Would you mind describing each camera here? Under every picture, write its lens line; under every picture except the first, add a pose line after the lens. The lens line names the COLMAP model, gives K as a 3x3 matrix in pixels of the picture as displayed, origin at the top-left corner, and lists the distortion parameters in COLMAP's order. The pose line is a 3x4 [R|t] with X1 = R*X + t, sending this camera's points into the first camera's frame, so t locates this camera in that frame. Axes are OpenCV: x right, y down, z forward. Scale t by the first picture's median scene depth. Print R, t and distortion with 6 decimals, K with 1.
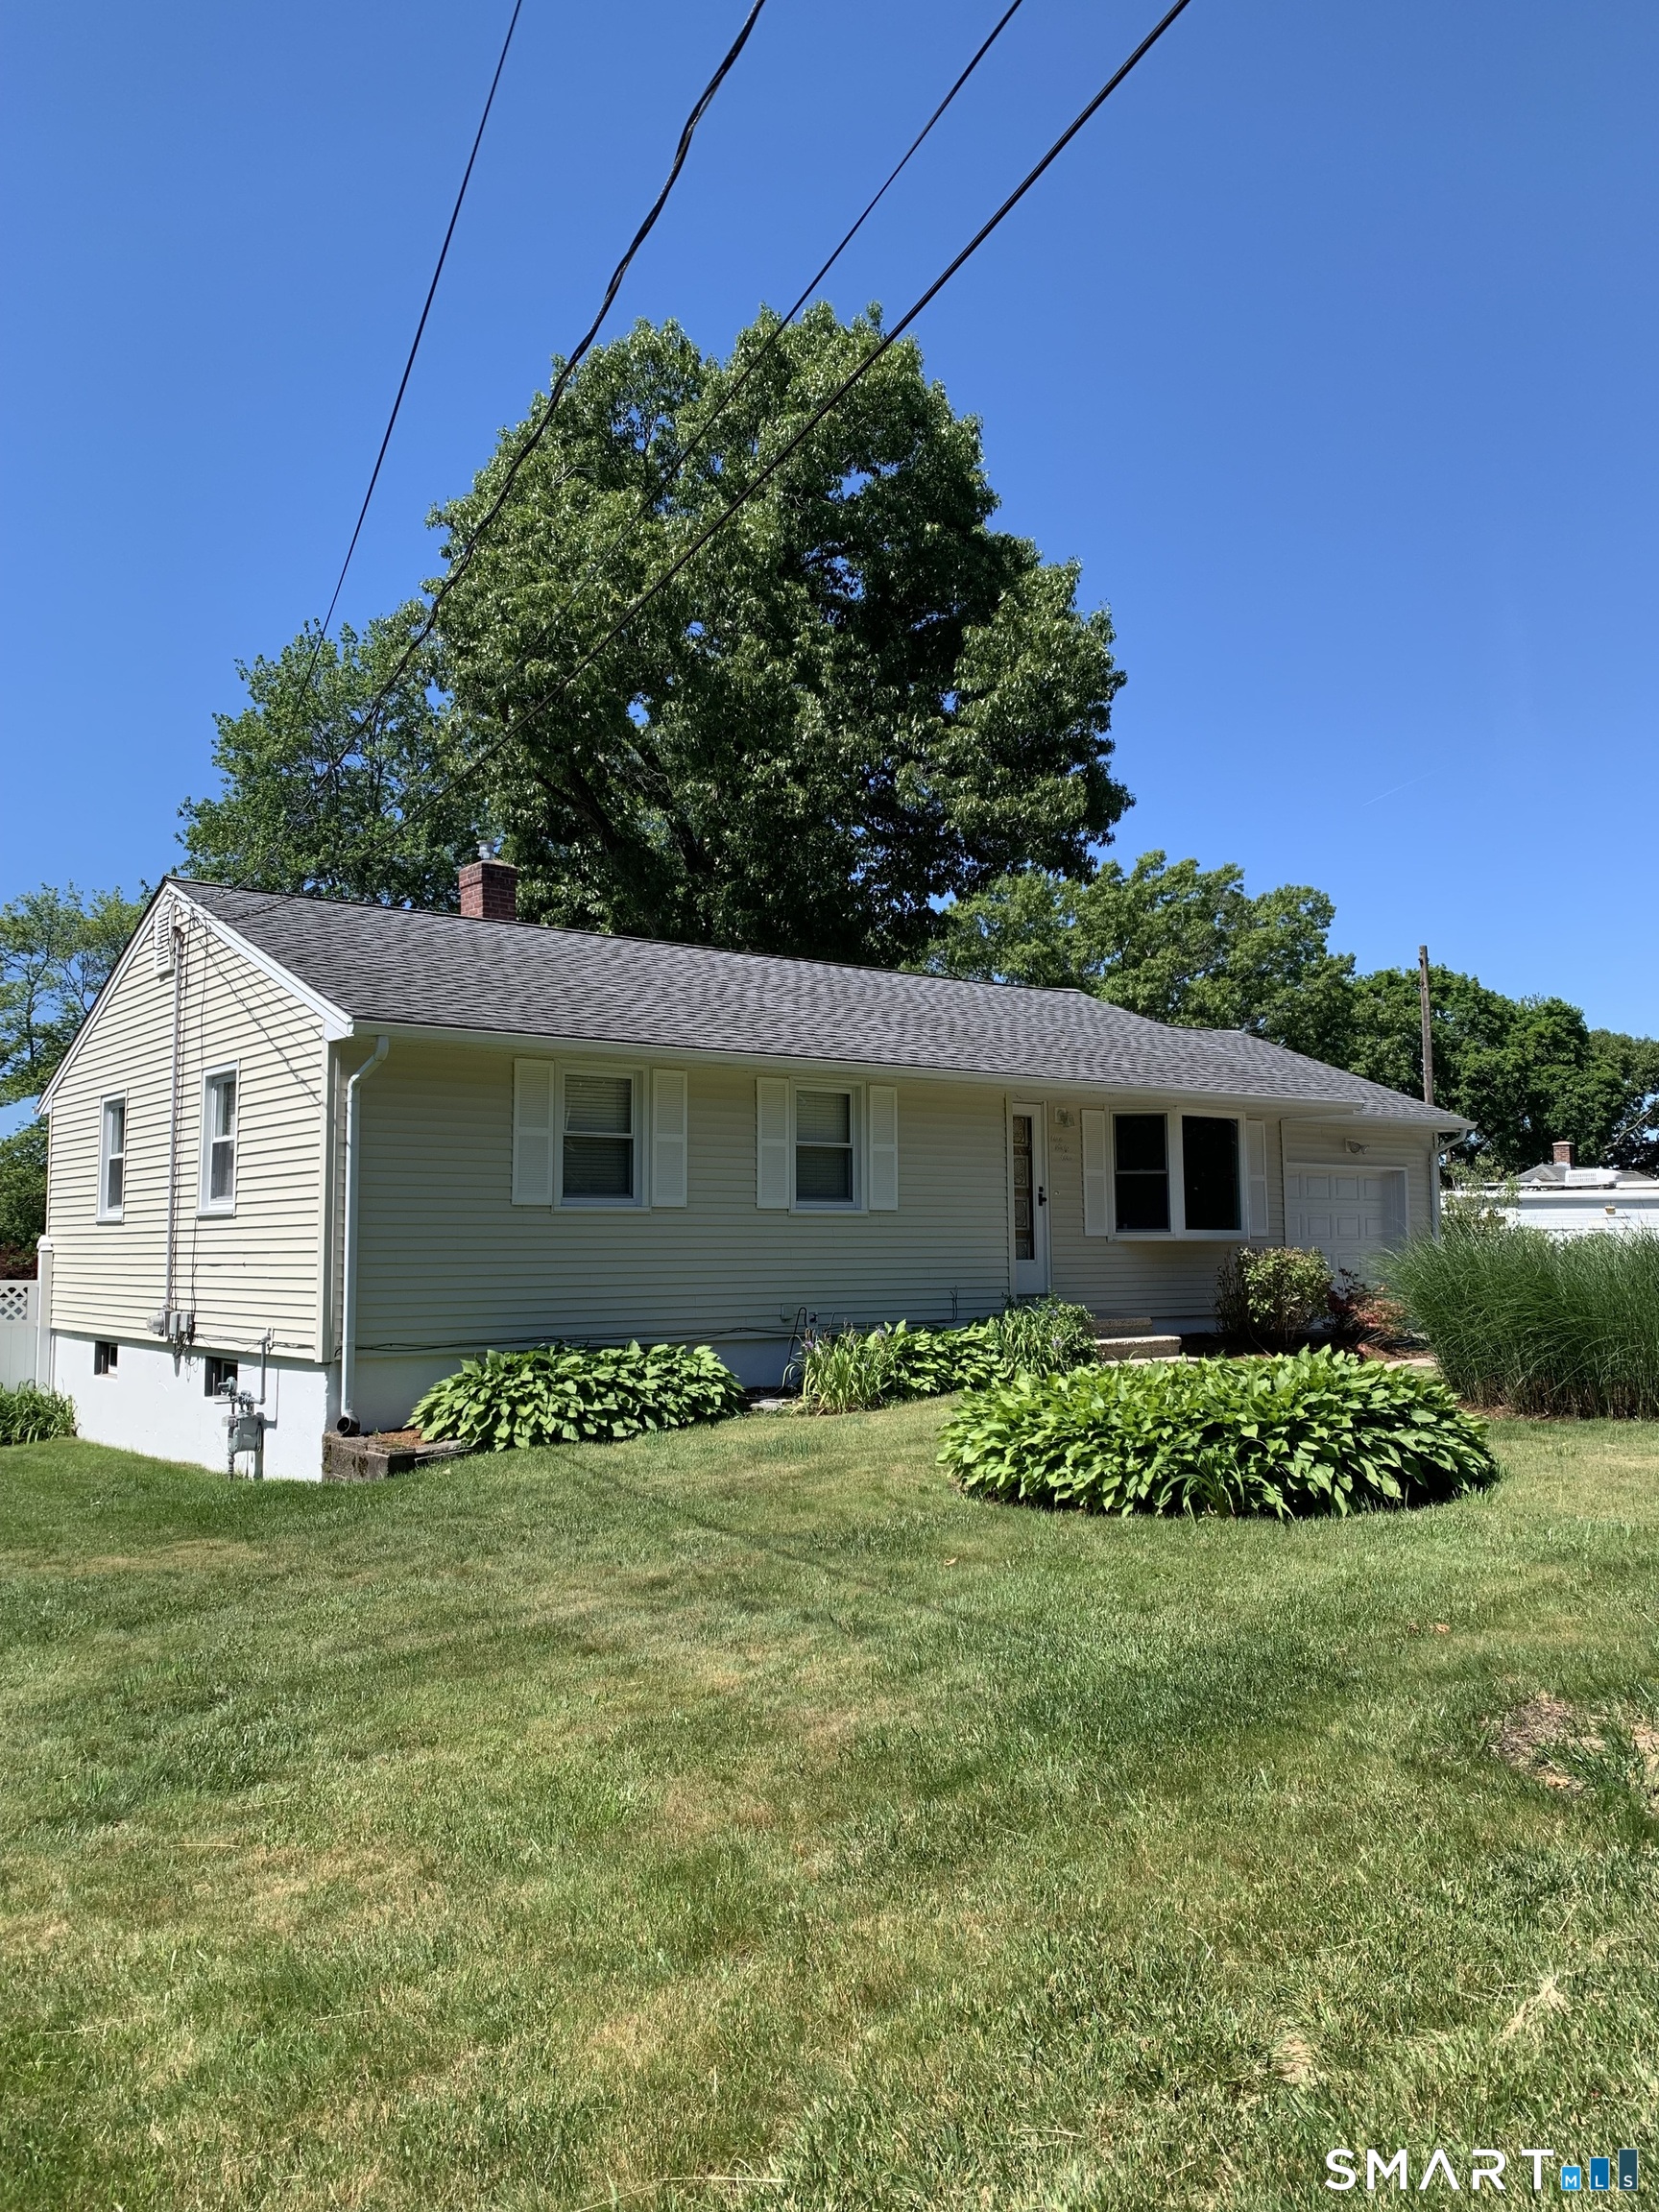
lens RADIAL K [[1676.1, 0, 829.5], [0, 1676.1, 1106.0], [0, 0, 1]] dist [0.050170, -0.084874]
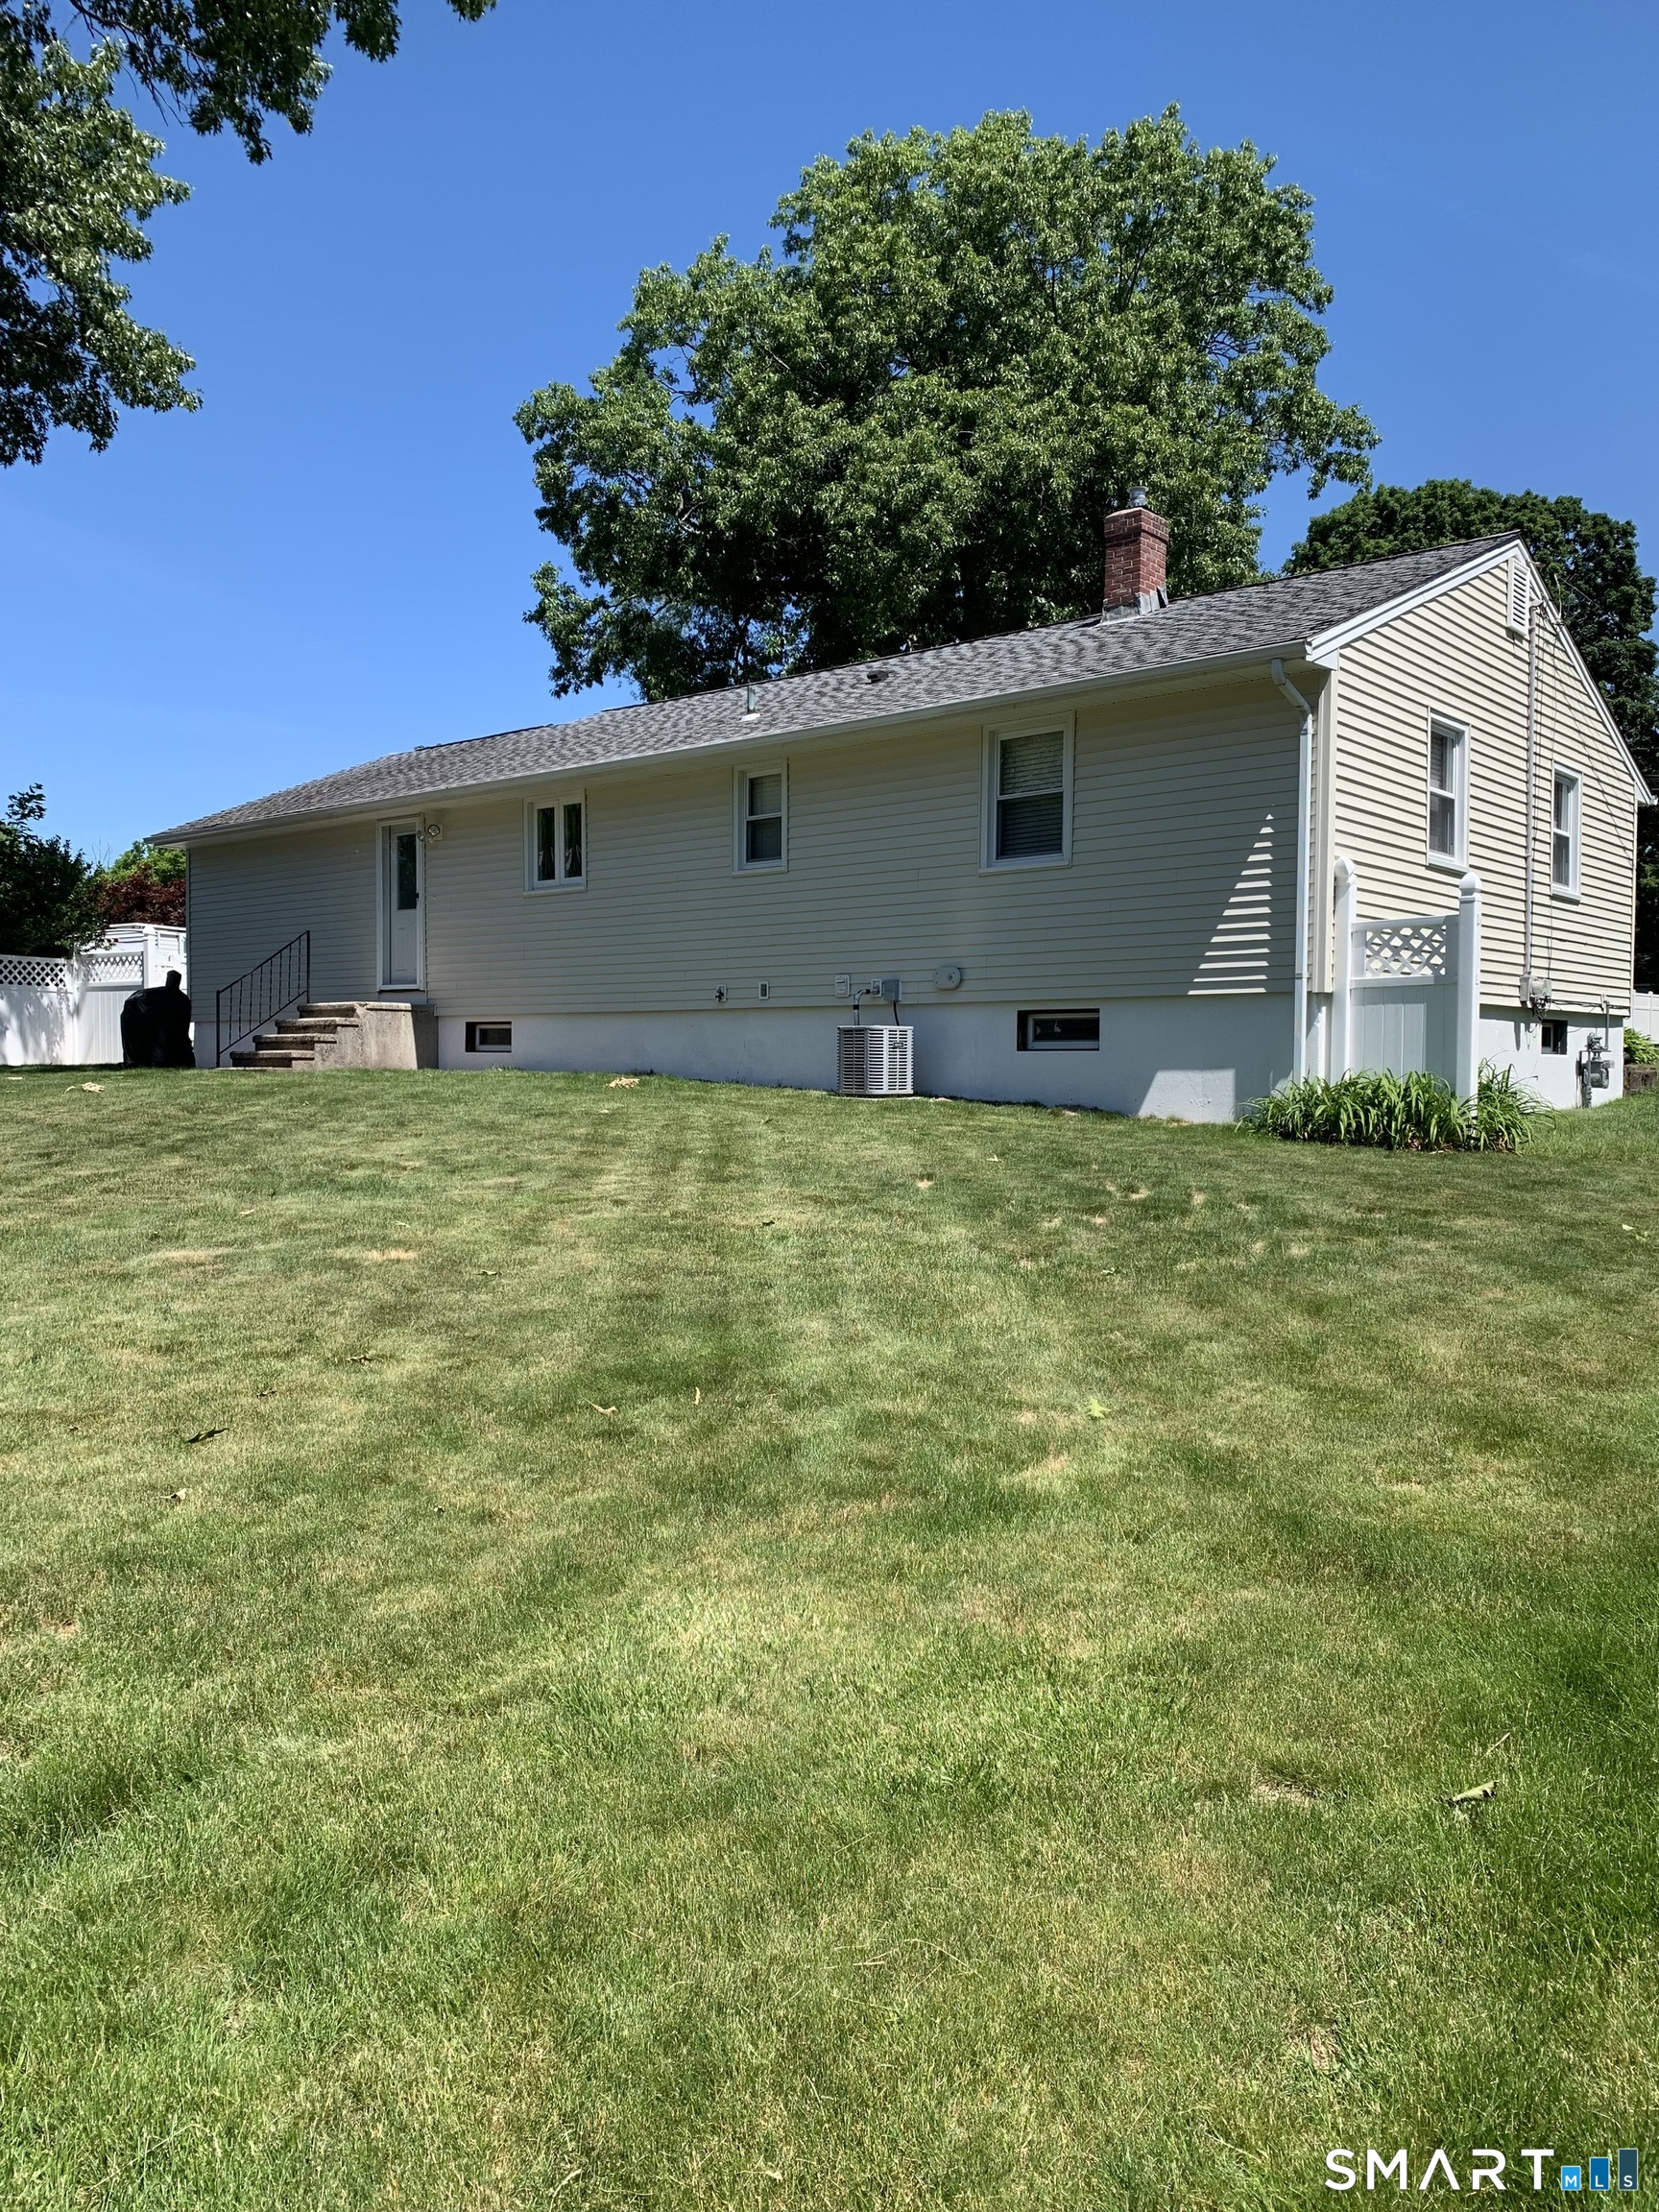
lens RADIAL K [[1676.1, 0, 829.5], [0, 1676.1, 1106.0], [0, 0, 1]] dist [0.050170, -0.084874]
pose [[-0.180635, -0.029901, 0.983096, -1.344276], [-0.099203, 0.994994, 0.012036, 0.231116], [-0.978535, -0.095352, -0.182697, 1.605986]]
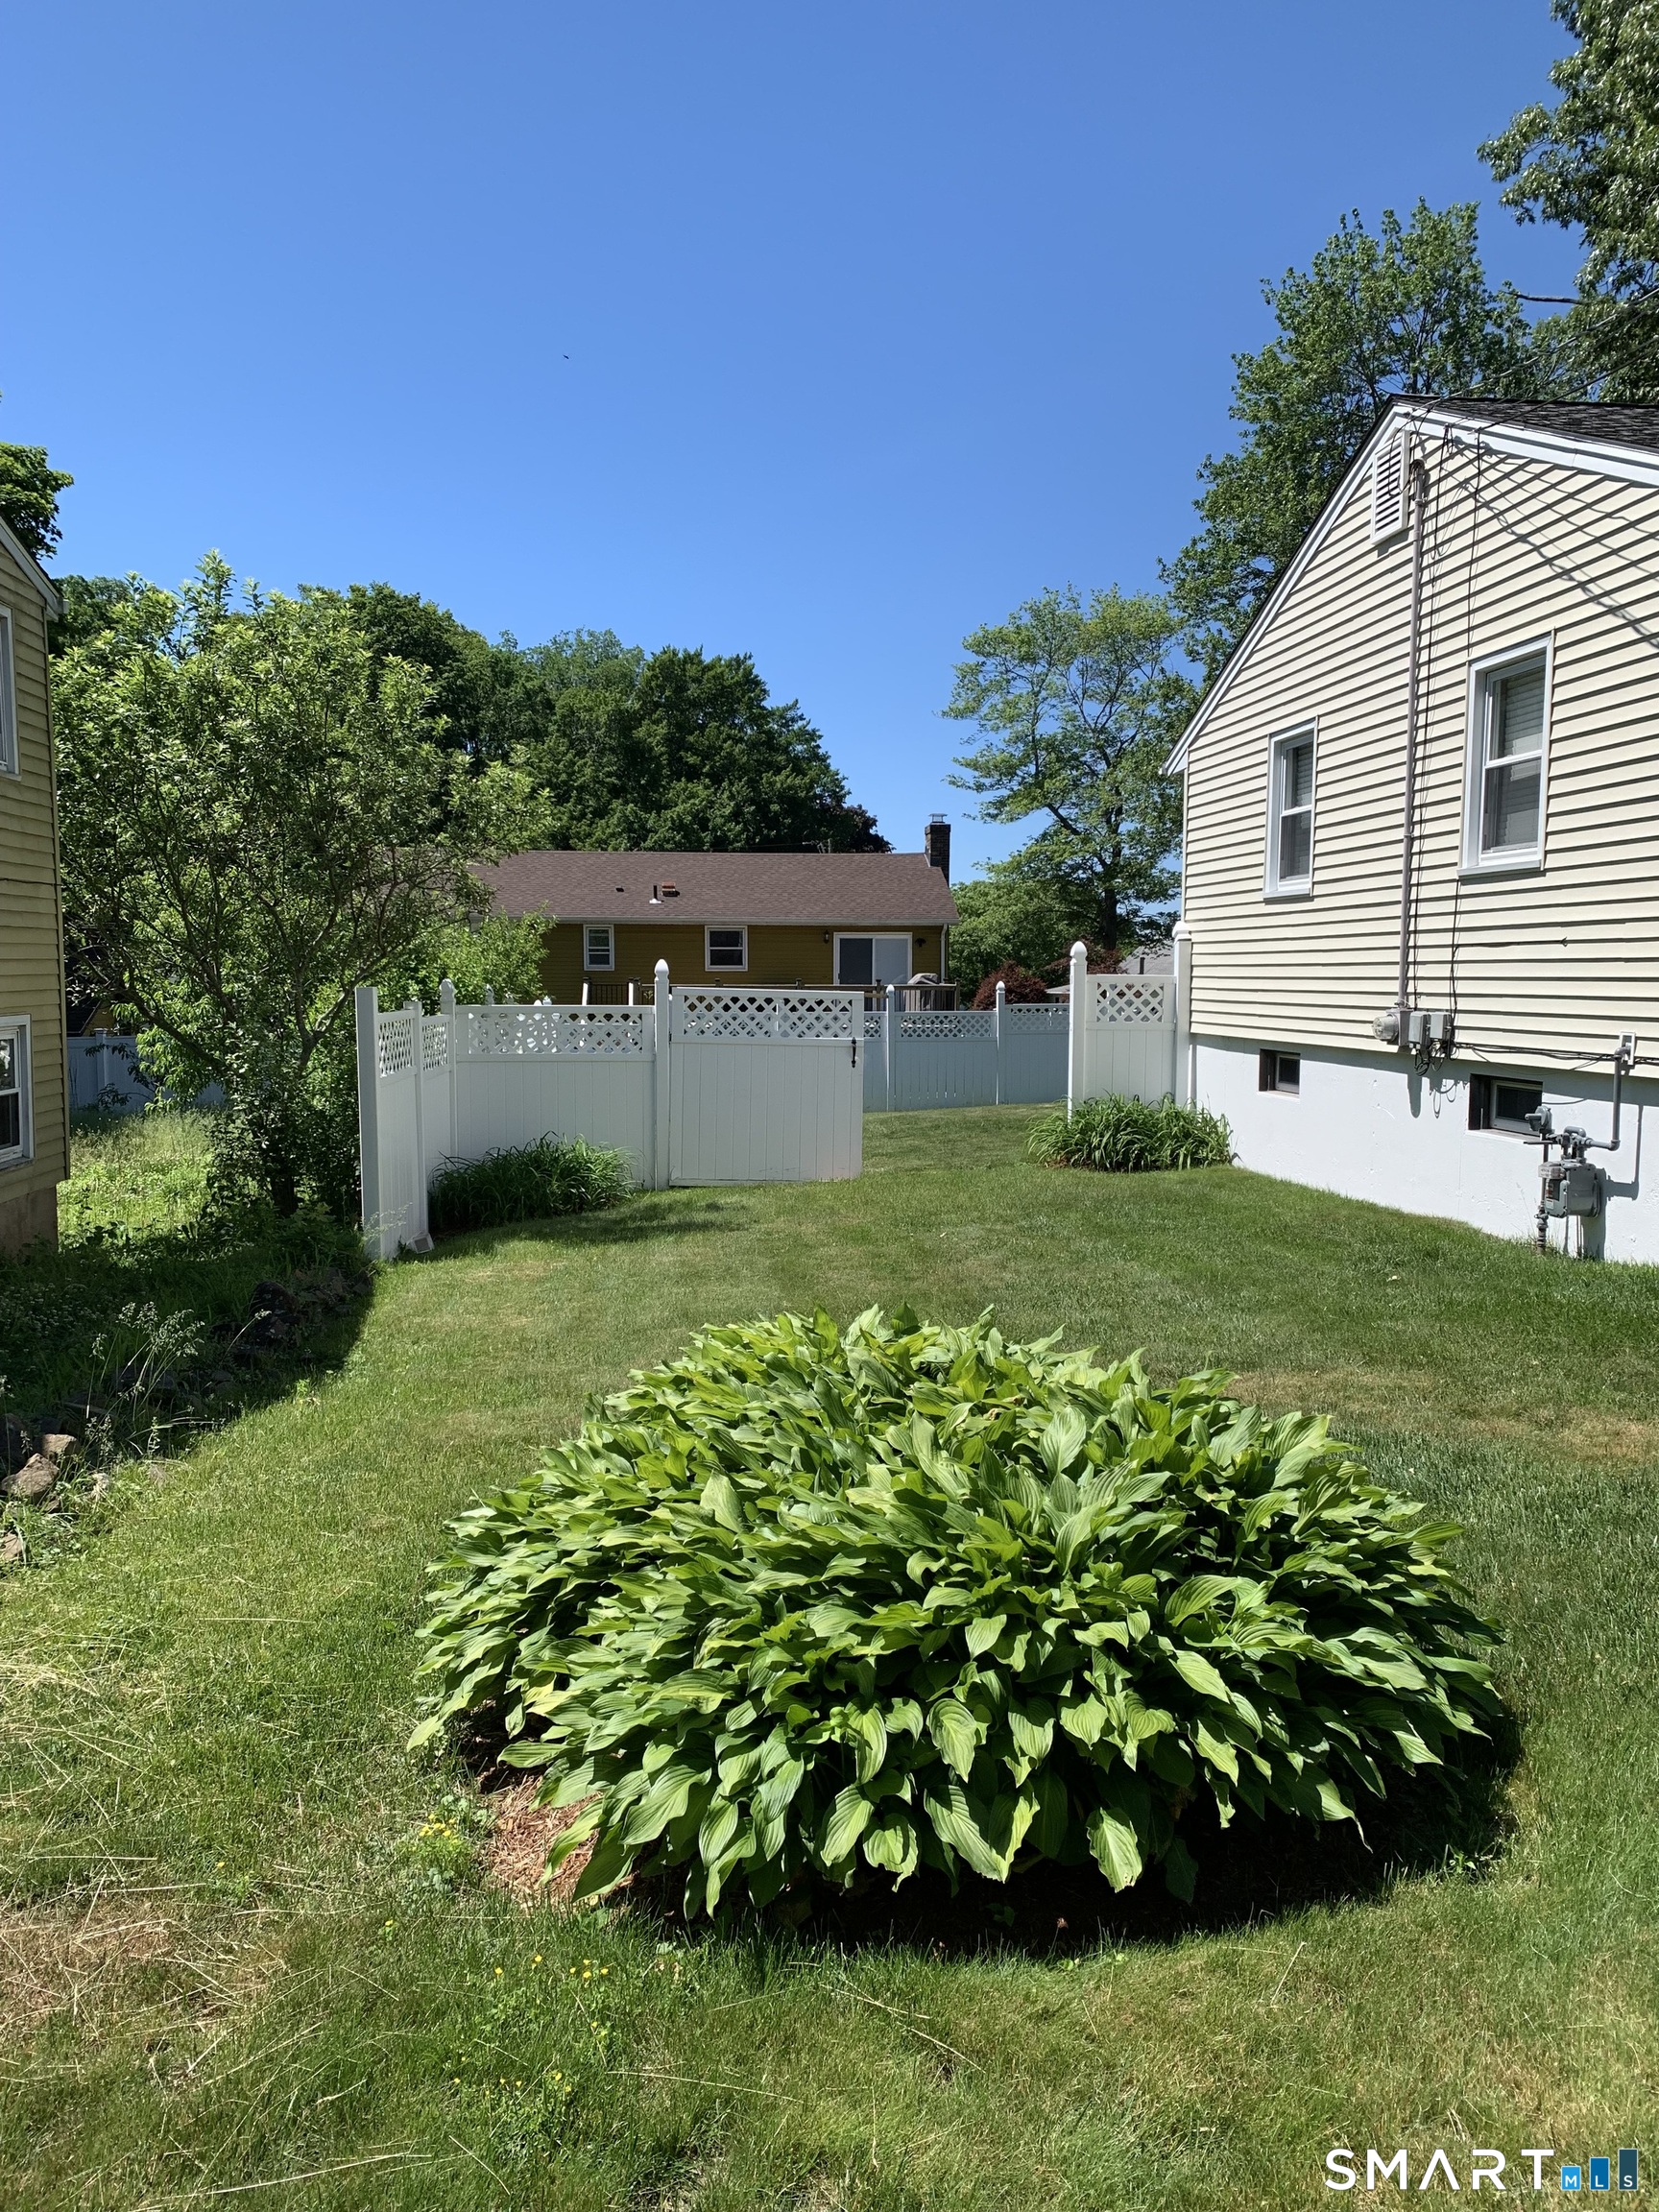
lens RADIAL K [[1669.5, 0, 829.5], [0, 1669.5, 1106.0], [0, 0, 1]] dist [0.077898, 0.001407]
pose [[0.859750, 0.052418, -0.508019, -0.231499], [0.030193, 0.987762, 0.153015, 0.042862], [0.509822, -0.146893, 0.847646, 0.248116]]
